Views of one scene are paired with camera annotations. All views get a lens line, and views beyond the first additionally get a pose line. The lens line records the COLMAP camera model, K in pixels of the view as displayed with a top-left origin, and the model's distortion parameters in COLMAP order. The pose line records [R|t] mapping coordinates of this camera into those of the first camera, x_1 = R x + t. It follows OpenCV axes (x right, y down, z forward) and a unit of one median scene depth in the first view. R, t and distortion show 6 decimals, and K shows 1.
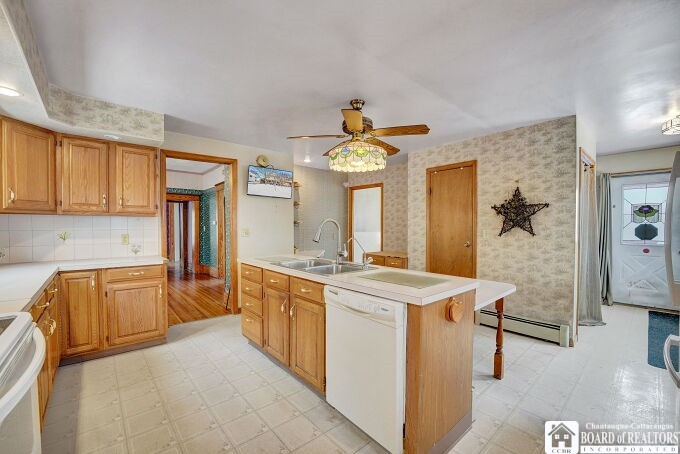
lens RADIAL K [[281.1, 0, 338.3], [0, 281.1, 233.0], [0, 0, 1]] dist [-0.024885, 0.000265]
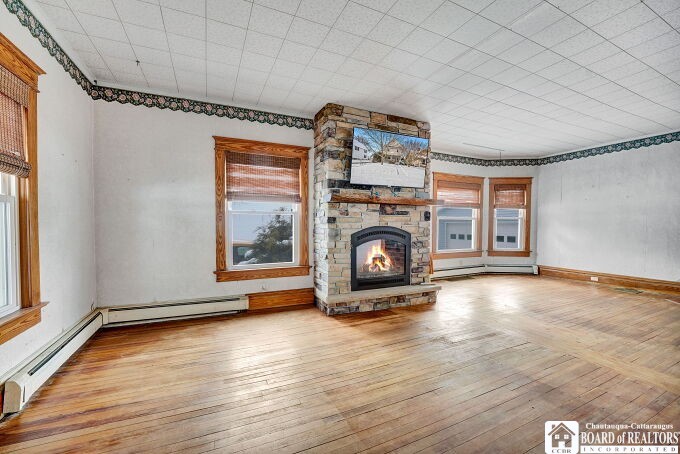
lens RADIAL K [[281.1, 0, 338.3], [0, 281.1, 233.0], [0, 0, 1]] dist [-0.024885, 0.000265]
pose [[0.958562, 0.010425, -0.284693, -0.185433], [-0.007125, 0.999895, 0.012626, -0.045571], [0.284795, -0.010074, 0.958535, 0.458232]]
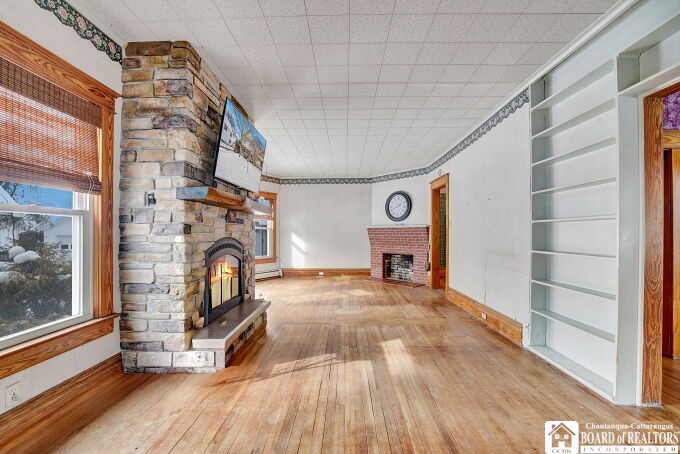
lens RADIAL K [[281.1, 0, 338.3], [0, 281.1, 233.0], [0, 0, 1]] dist [-0.024885, 0.000265]
pose [[0.686717, 0.000724, 0.726924, -0.465702], [0.015511, 0.999757, -0.015649, -0.050459], [-0.726759, 0.022022, 0.686539, 0.612229]]
